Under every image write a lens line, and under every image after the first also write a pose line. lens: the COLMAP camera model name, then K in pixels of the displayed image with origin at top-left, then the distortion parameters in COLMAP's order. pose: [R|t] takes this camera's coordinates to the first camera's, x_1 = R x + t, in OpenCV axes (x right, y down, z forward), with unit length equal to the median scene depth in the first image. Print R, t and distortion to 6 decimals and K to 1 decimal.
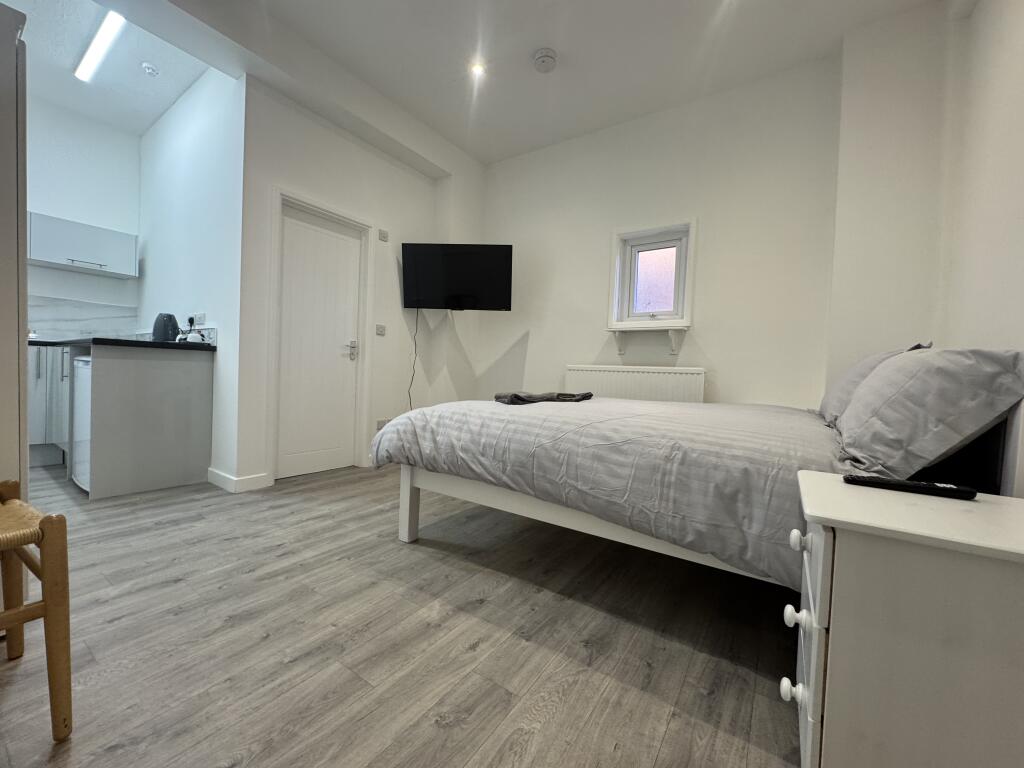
lens RADIAL K [[405.8, 0, 514.0], [0, 405.8, 382.2], [0, 0, 1]] dist [-0.003241, -0.000471]
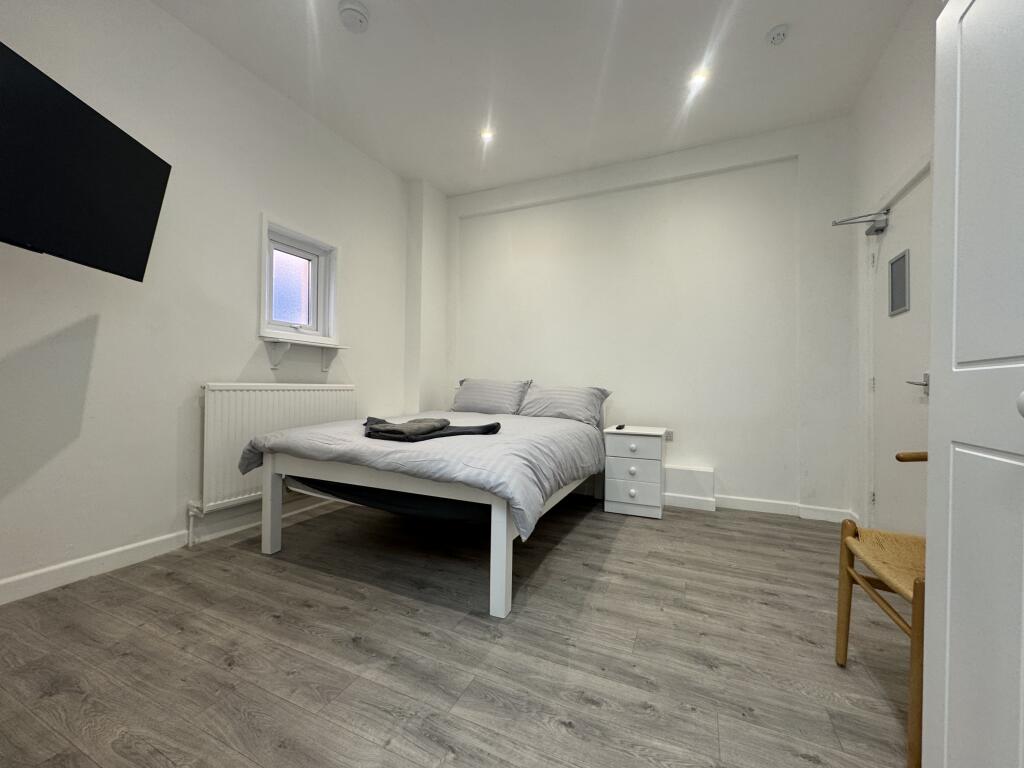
lens RADIAL K [[405.8, 0, 514.0], [0, 405.8, 382.2], [0, 0, 1]] dist [-0.003241, -0.000471]
pose [[-0.165267, -0.028299, 0.985843, -1.538146], [0.001907, 0.999577, 0.029013, -0.159031], [-0.986247, 0.006675, -0.165143, 1.587188]]
